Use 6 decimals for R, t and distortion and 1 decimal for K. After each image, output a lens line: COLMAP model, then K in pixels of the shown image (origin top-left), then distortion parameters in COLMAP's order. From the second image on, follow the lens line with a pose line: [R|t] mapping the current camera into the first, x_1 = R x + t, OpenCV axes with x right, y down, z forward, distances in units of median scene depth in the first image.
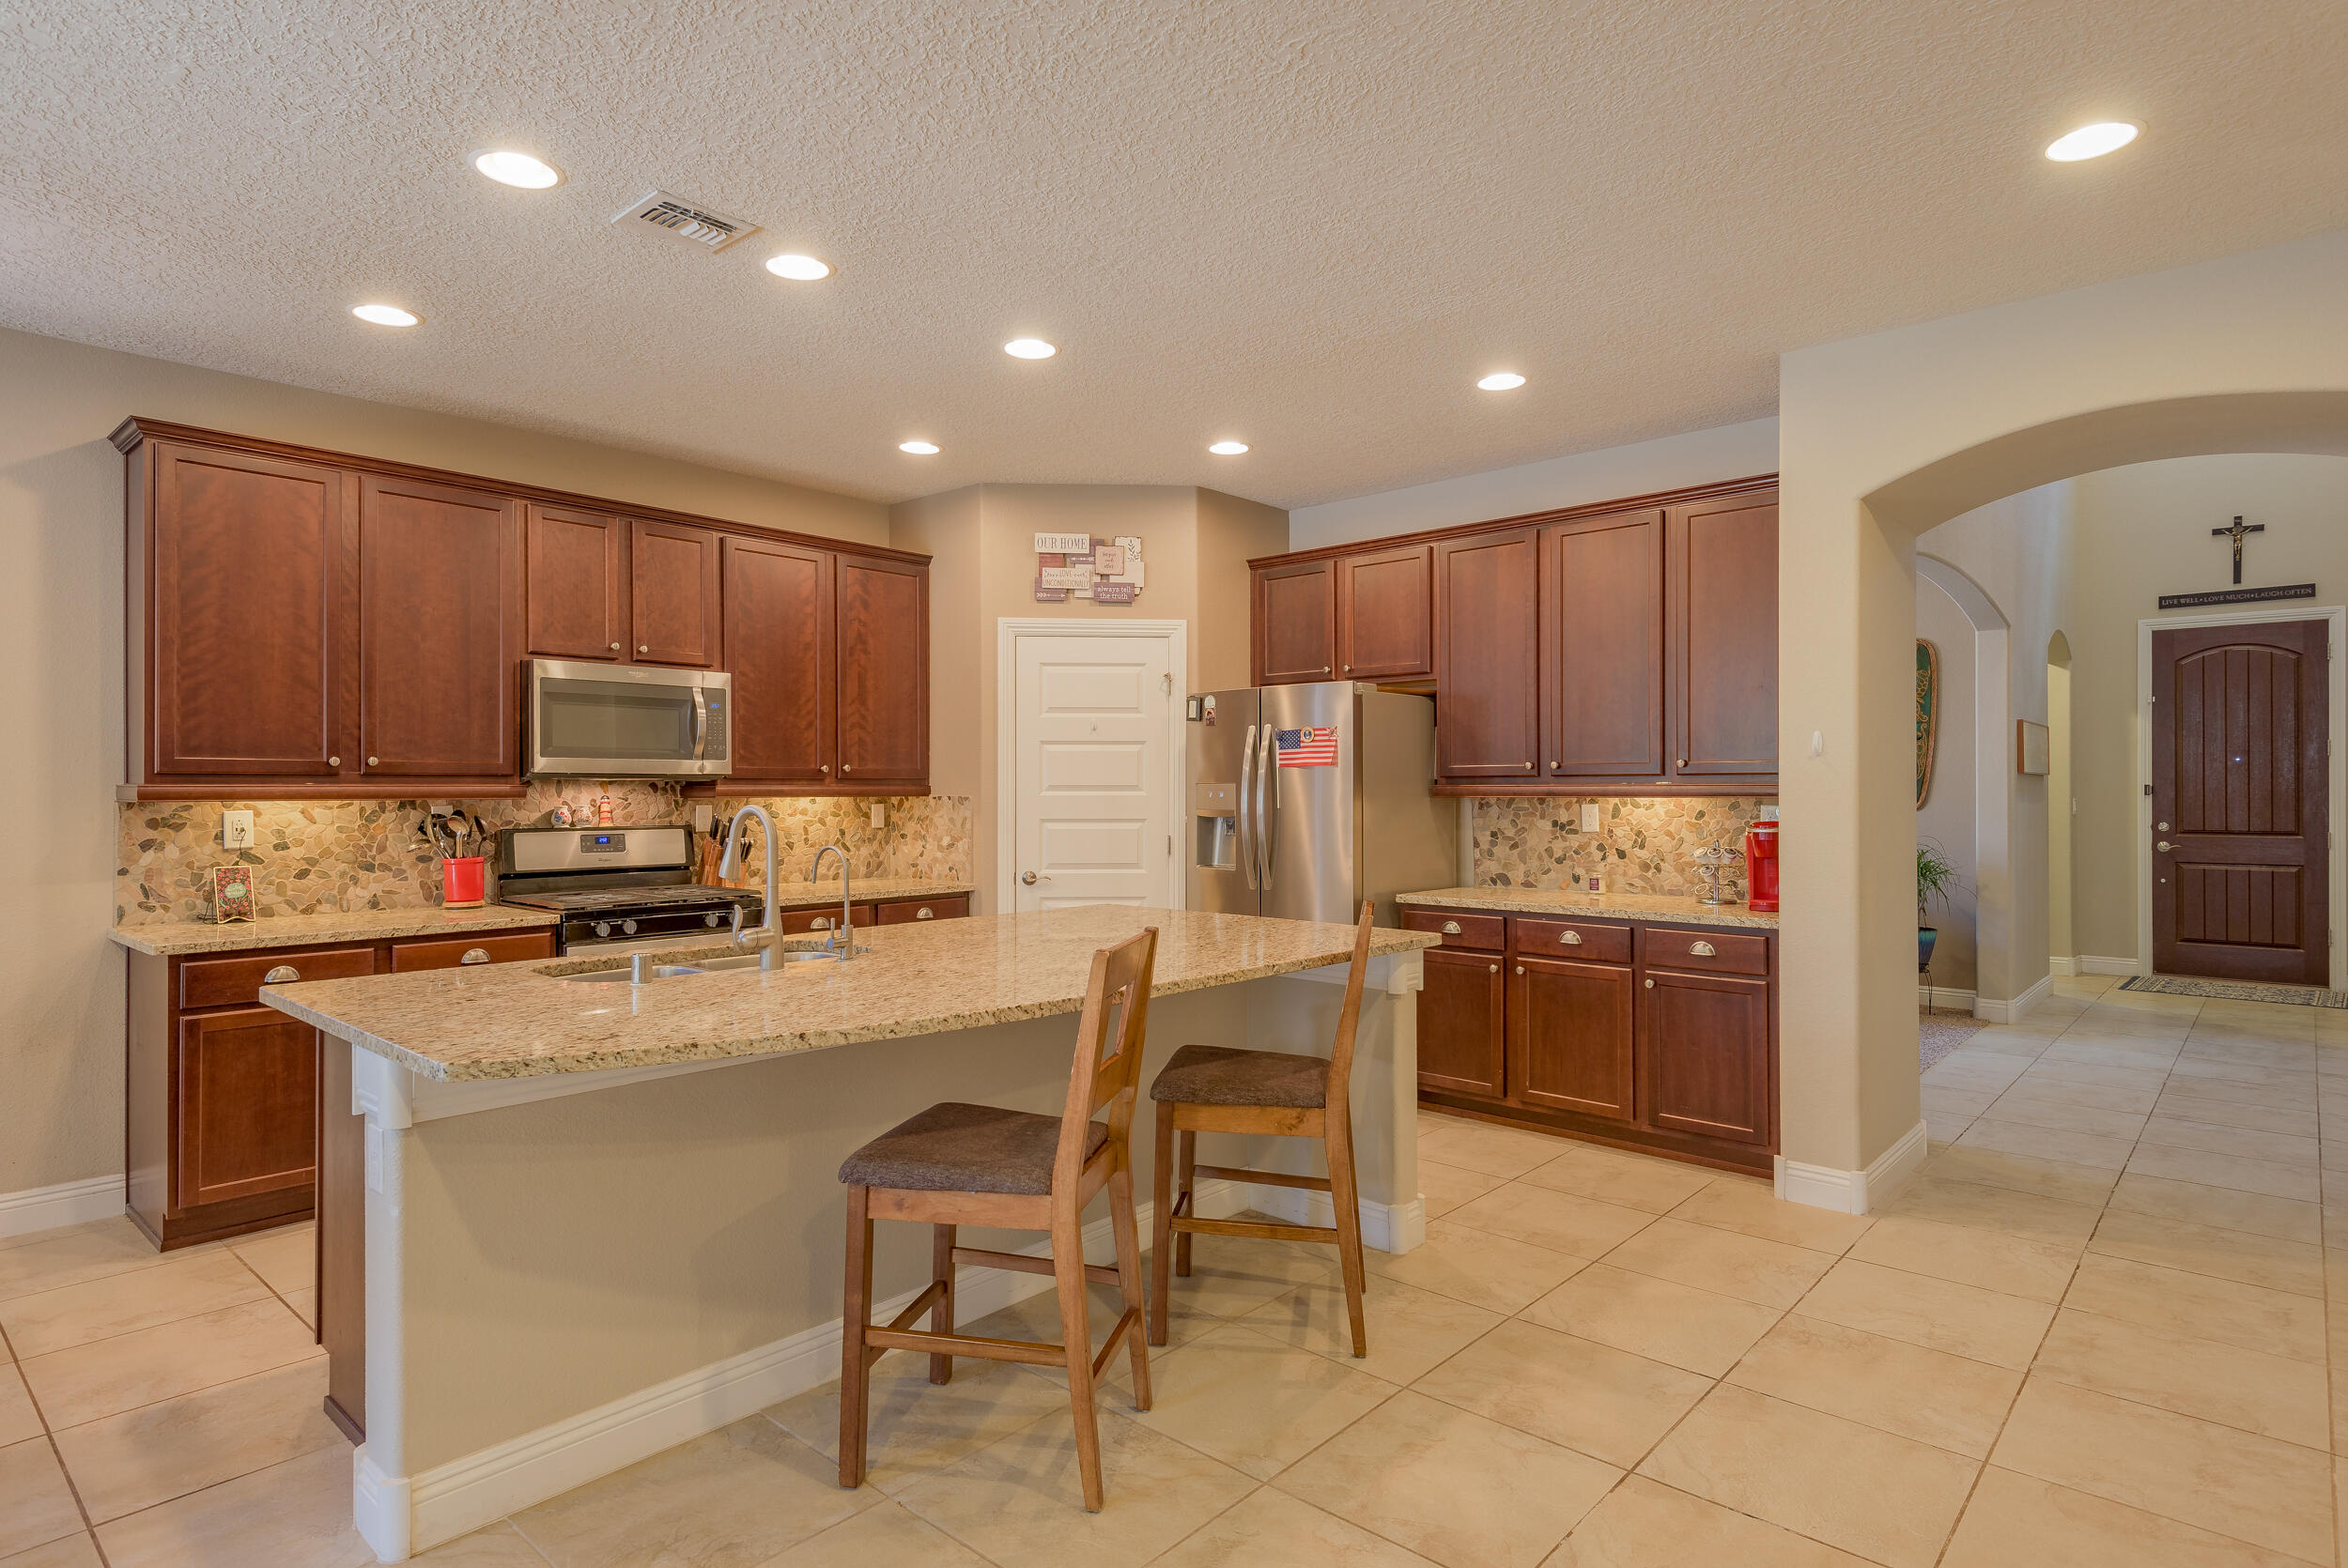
lens RADIAL K [[1279.3, 0, 1183.5], [0, 1279.3, 791.7], [0, 0, 1]] dist [0.029570, -0.000014]
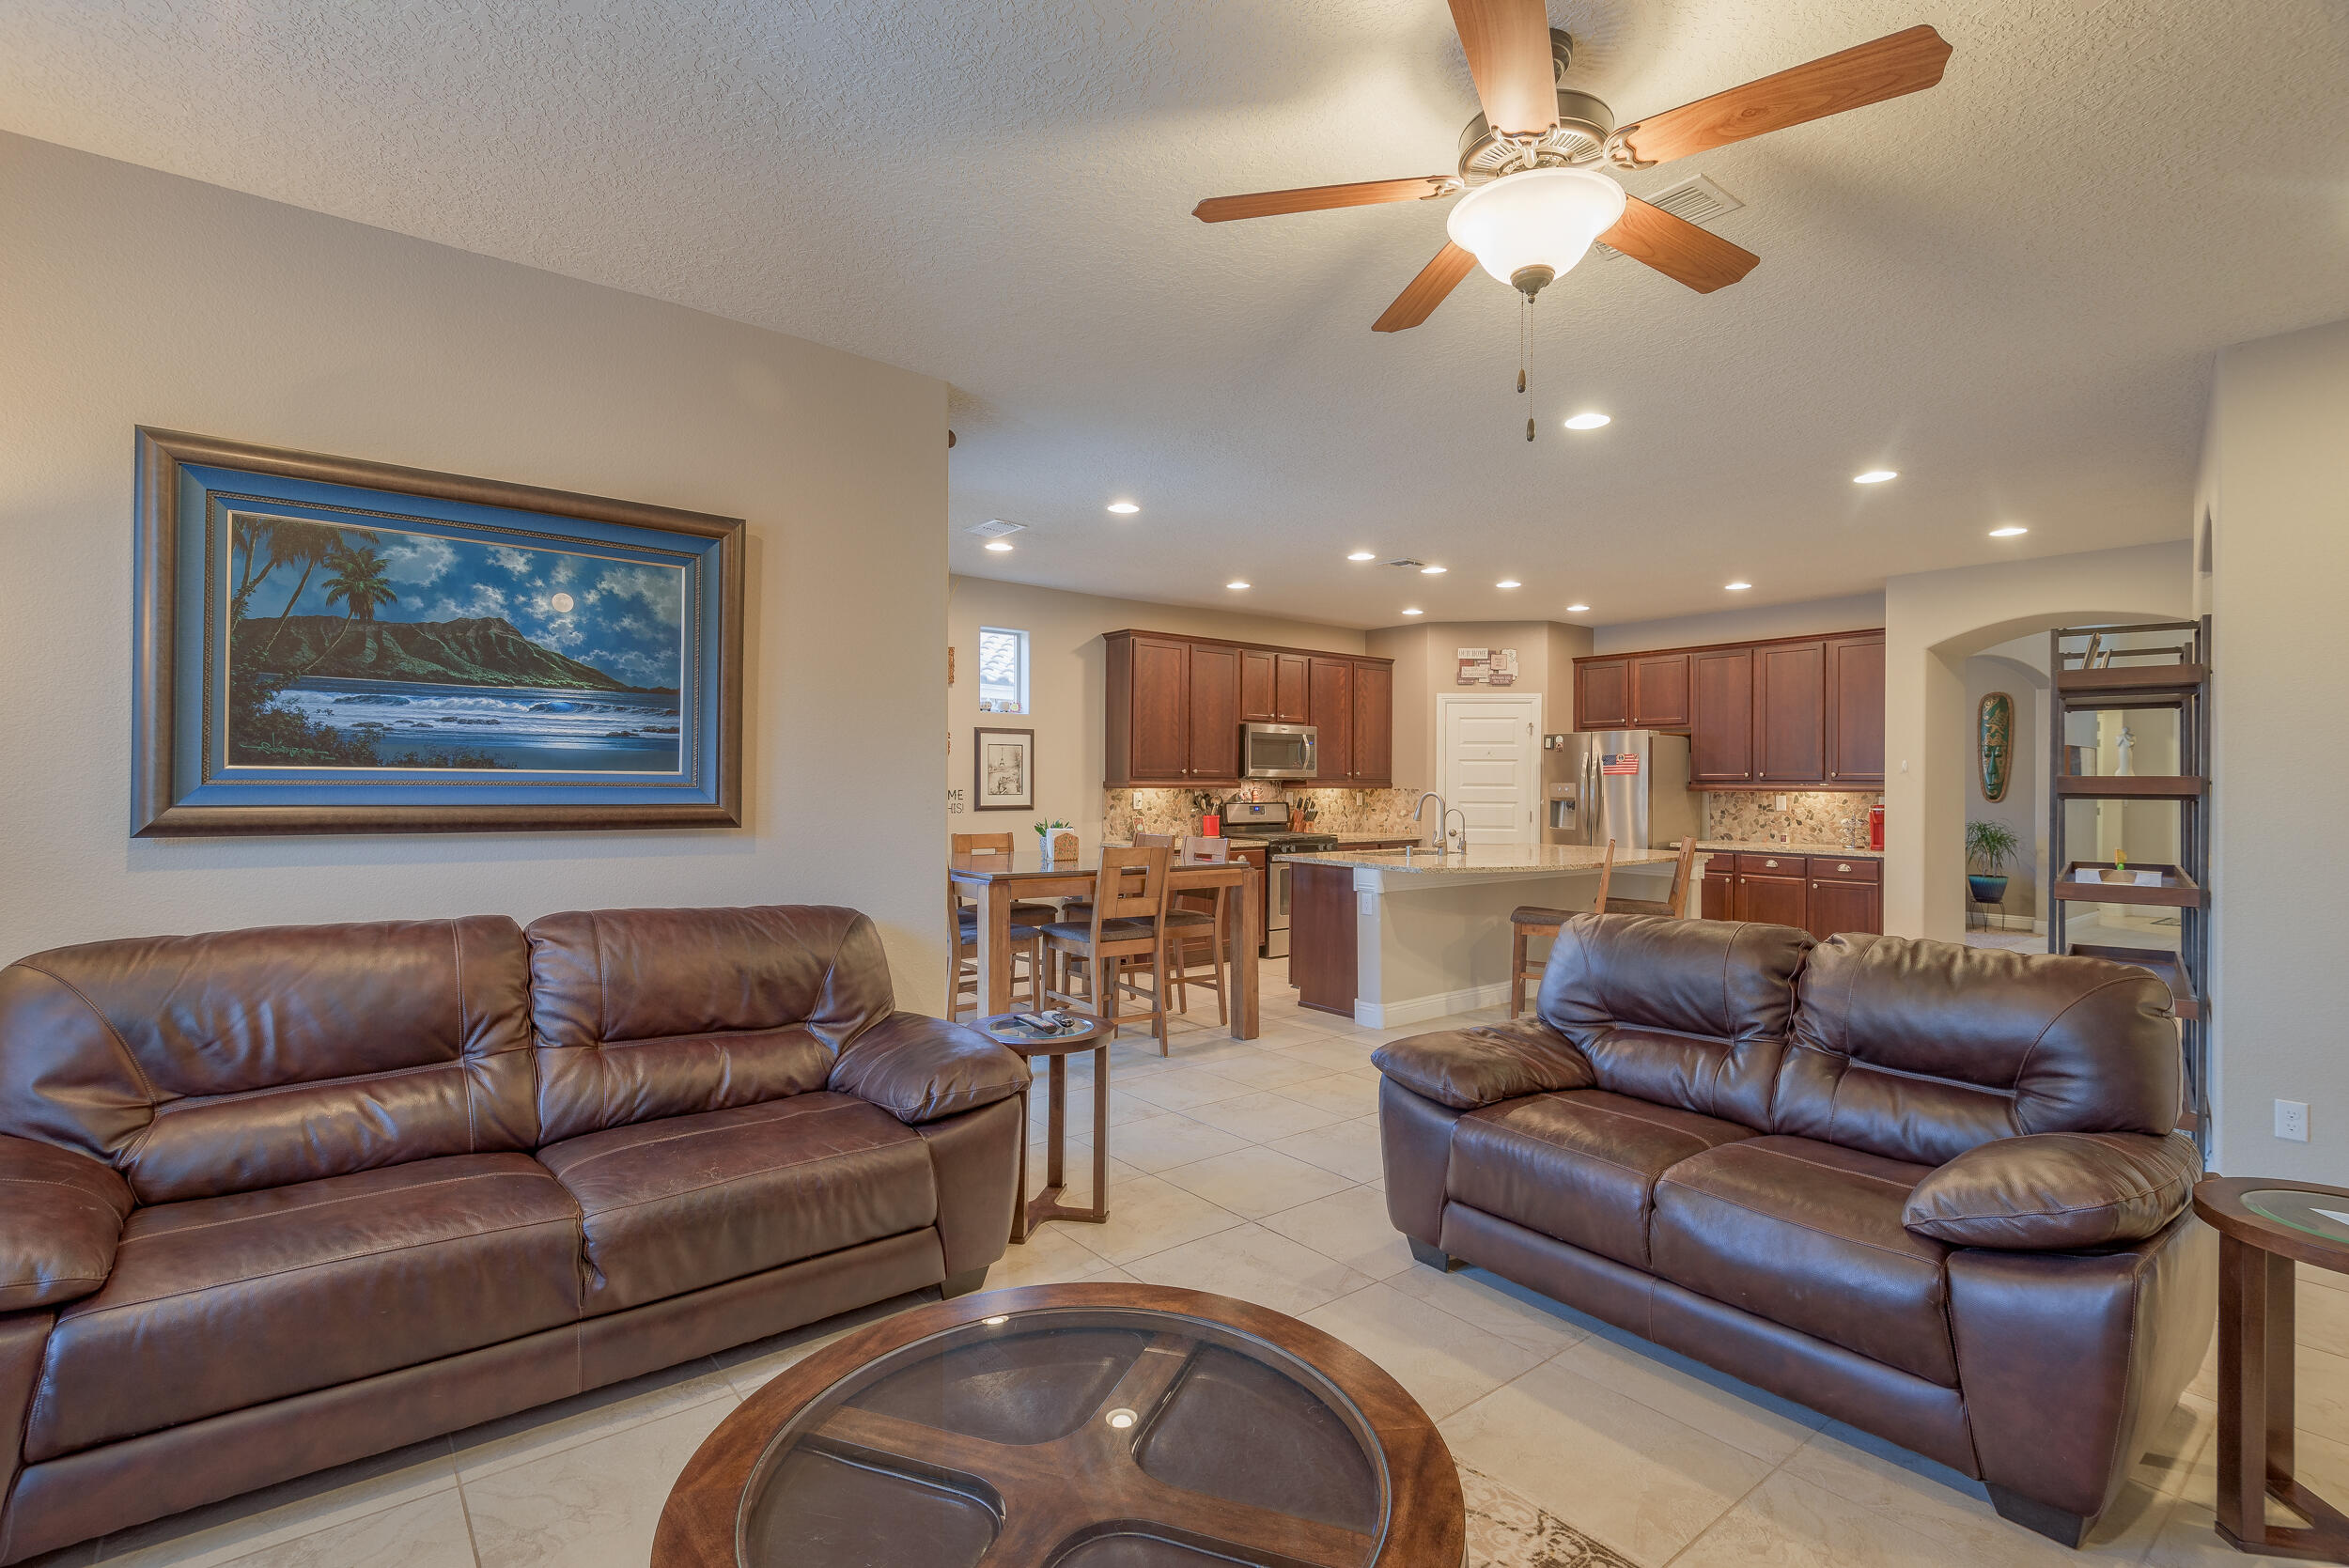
lens RADIAL K [[1078.2, 0, 1158.9], [0, 1078.2, 787.7], [0, 0, 1]] dist [-0.010502, -0.001451]
pose [[0.980735, 0.007690, -0.195190, -0.255493], [-0.007122, 0.999968, 0.003612, -0.001169], [0.195211, -0.002152, 0.980759, -0.681357]]
